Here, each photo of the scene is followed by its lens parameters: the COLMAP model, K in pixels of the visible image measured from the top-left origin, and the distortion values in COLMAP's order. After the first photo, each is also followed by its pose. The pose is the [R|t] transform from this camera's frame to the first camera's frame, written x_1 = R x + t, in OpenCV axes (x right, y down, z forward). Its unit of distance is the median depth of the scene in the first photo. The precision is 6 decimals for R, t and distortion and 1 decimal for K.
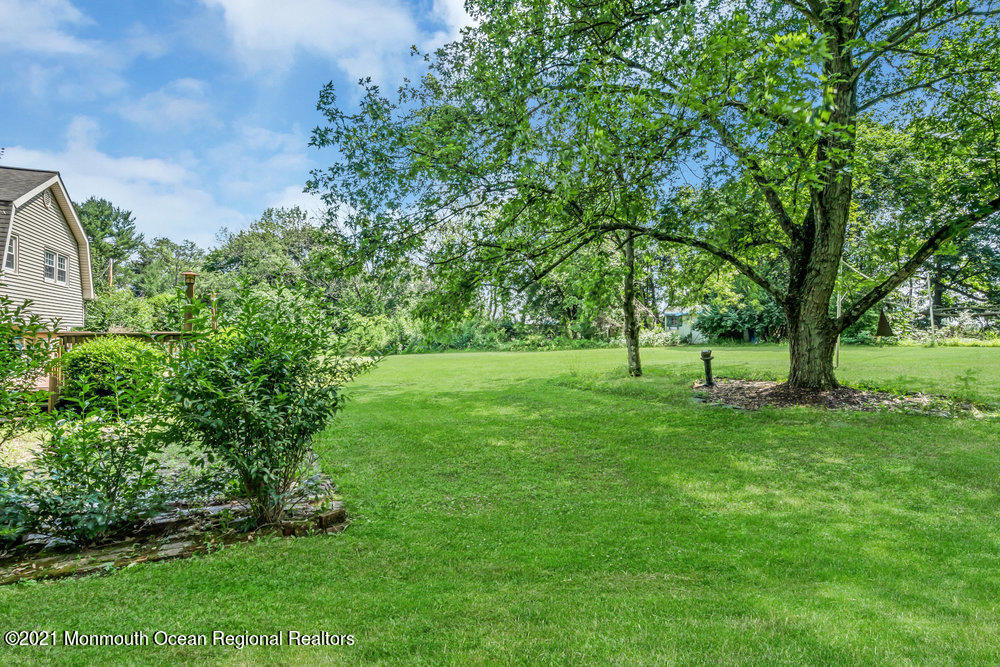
lens RADIAL K [[527.9, 0, 502.0], [0, 527.9, 329.3], [0, 0, 1]] dist [0.006296, 0.000631]
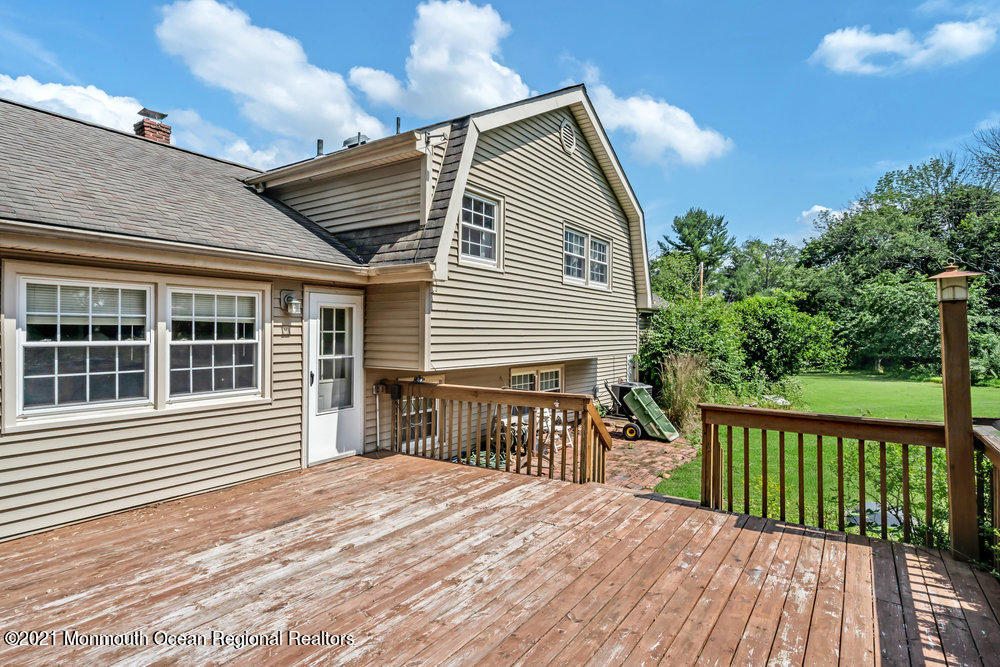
lens RADIAL K [[527.9, 0, 502.0], [0, 527.9, 329.3], [0, 0, 1]] dist [0.006296, 0.000631]
pose [[0.529056, -0.003571, -0.848579, -0.099816], [0.000534, 0.999992, -0.003876, -0.009093], [0.848587, 0.001598, 0.529054, 0.154272]]
